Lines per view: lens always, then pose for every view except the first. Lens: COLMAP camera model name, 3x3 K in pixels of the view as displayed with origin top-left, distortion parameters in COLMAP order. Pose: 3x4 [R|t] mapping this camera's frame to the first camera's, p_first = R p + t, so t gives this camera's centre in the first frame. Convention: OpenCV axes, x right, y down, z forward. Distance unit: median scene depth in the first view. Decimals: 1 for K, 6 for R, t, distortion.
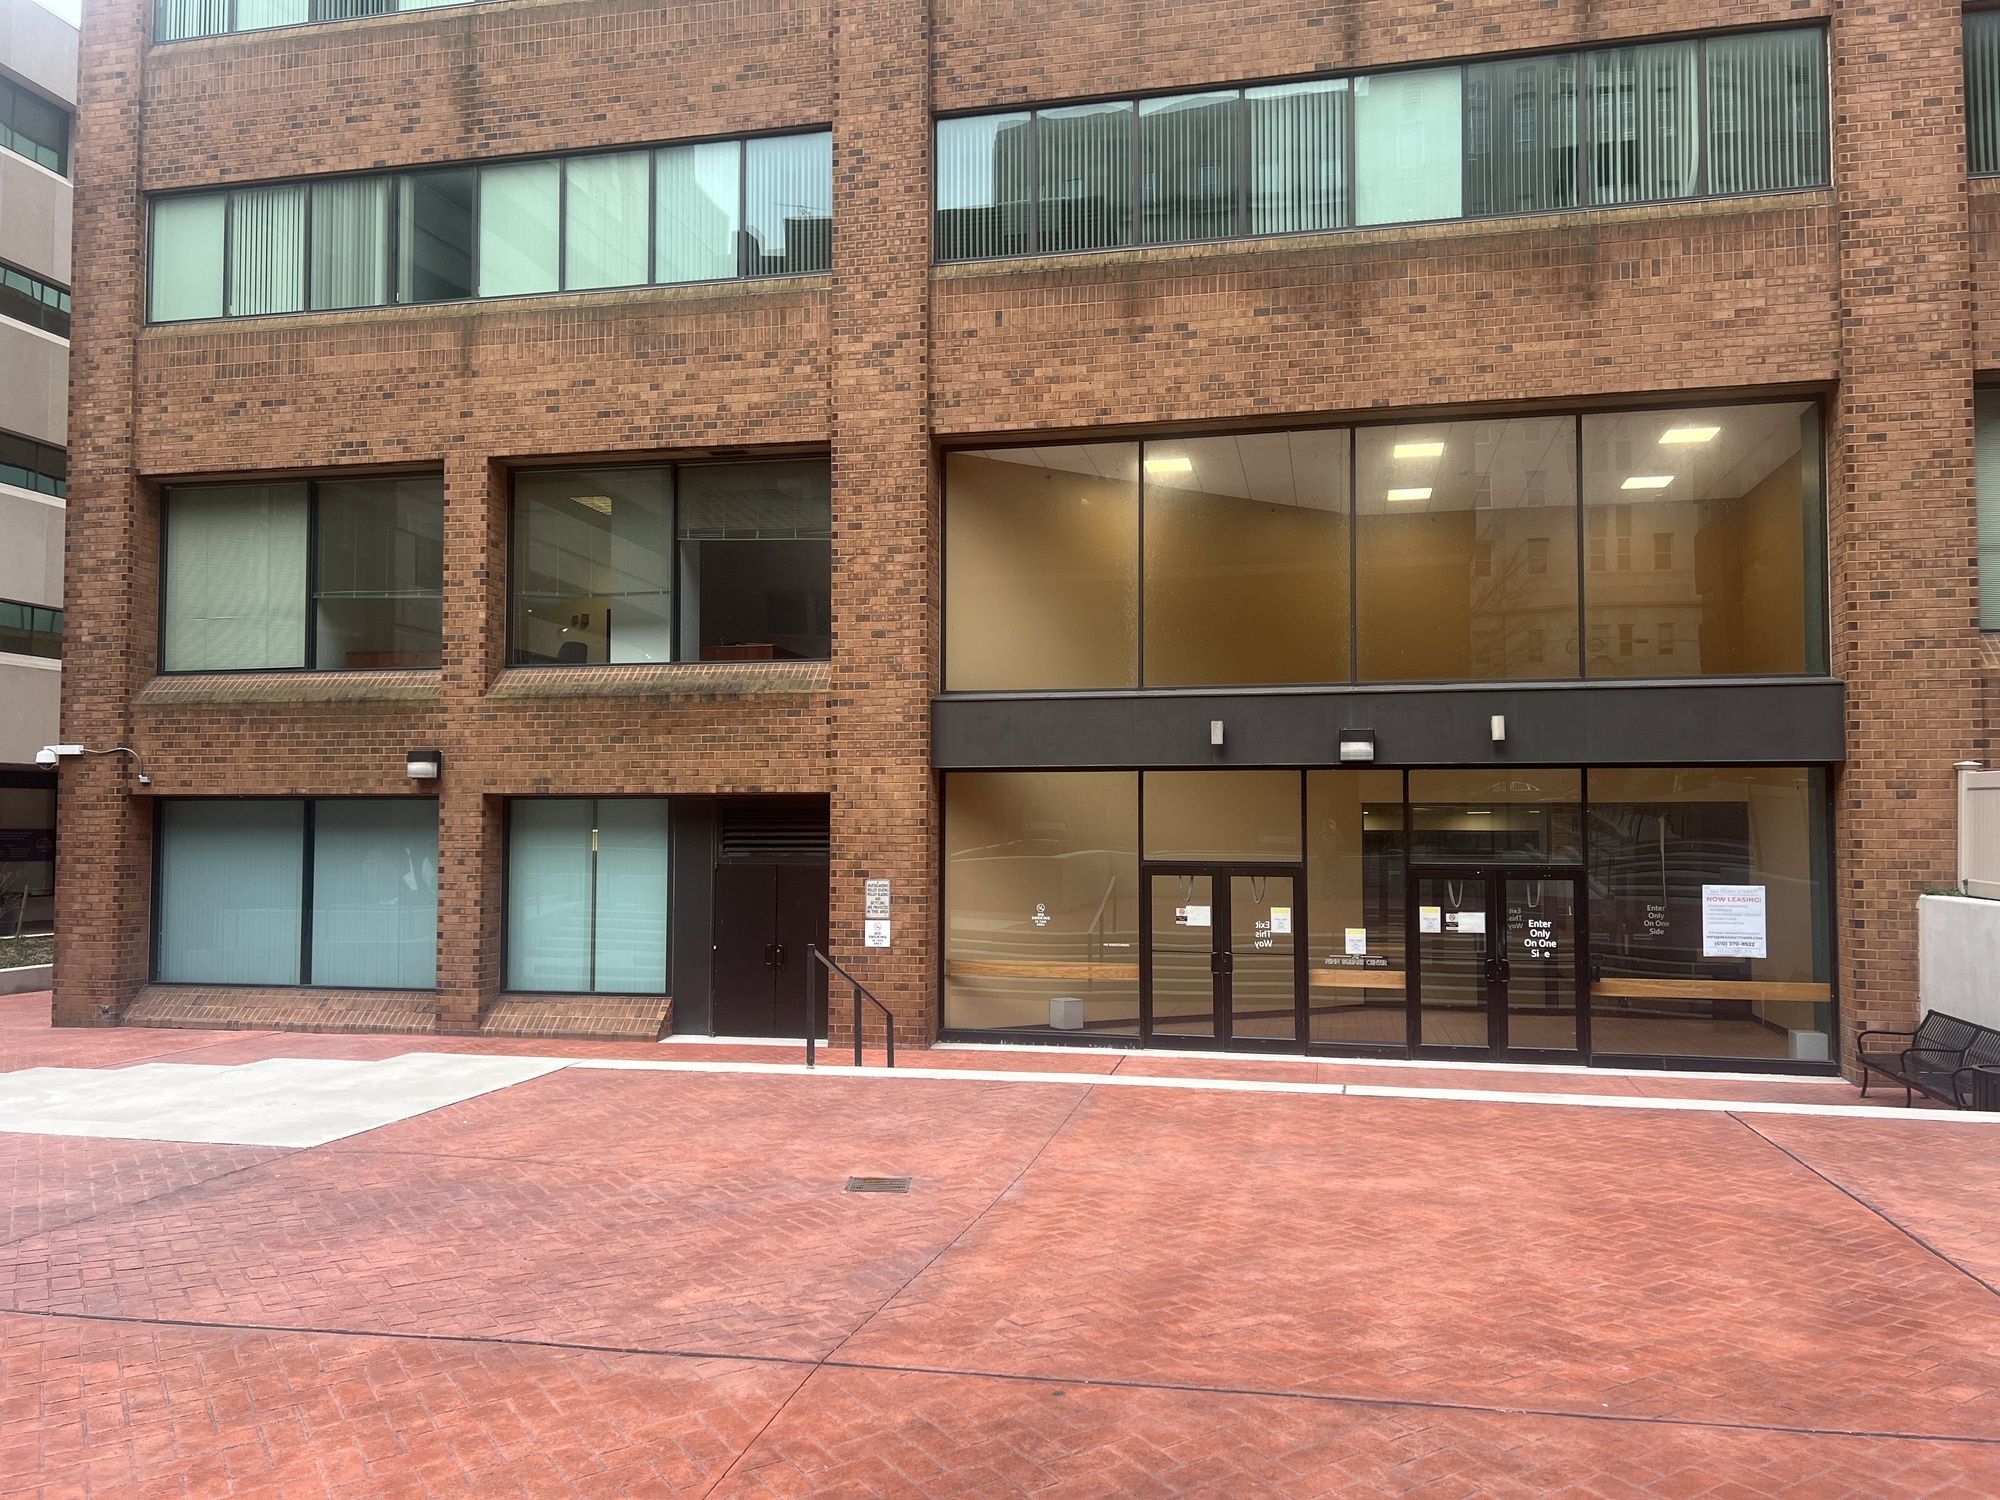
lens RADIAL K [[1504.4, 0, 983.8], [0, 1504.4, 766.2], [0, 0, 1]] dist [0.053750, -0.062188]
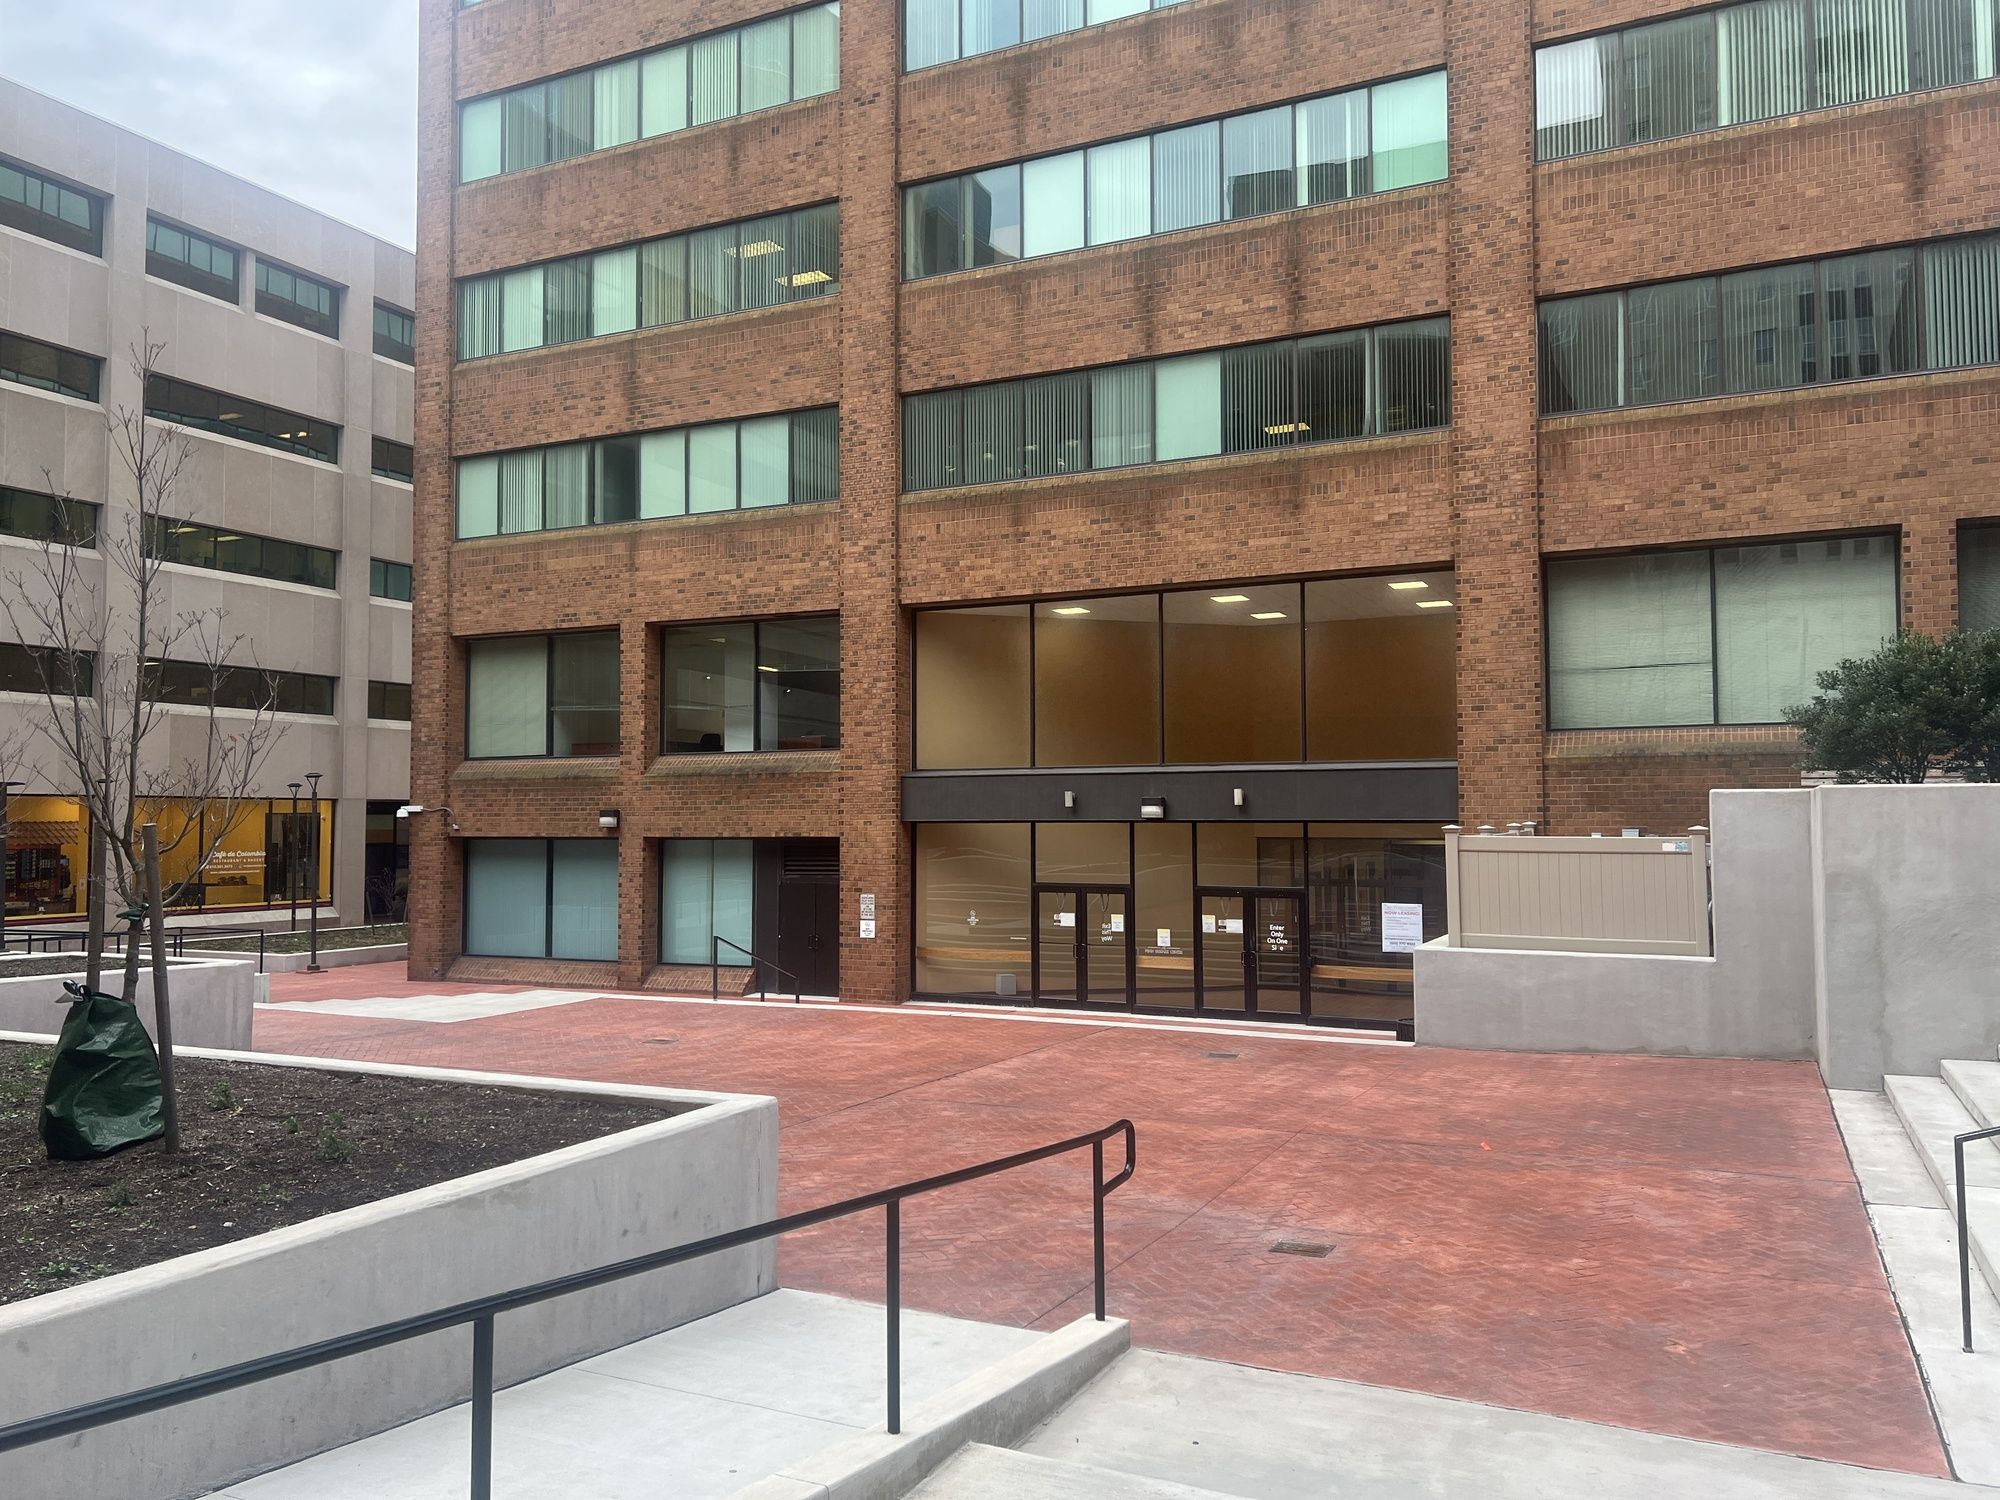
lens RADIAL K [[1504.4, 0, 995.0], [0, 1504.4, 758.4], [0, 0, 1]] dist [0.053750, -0.062188]
pose [[0.972355, -0.014303, -0.233068, 0.411233], [0.014571, 0.999894, -0.000575, -0.060134], [0.233052, -0.002837, 0.972460, -0.462787]]
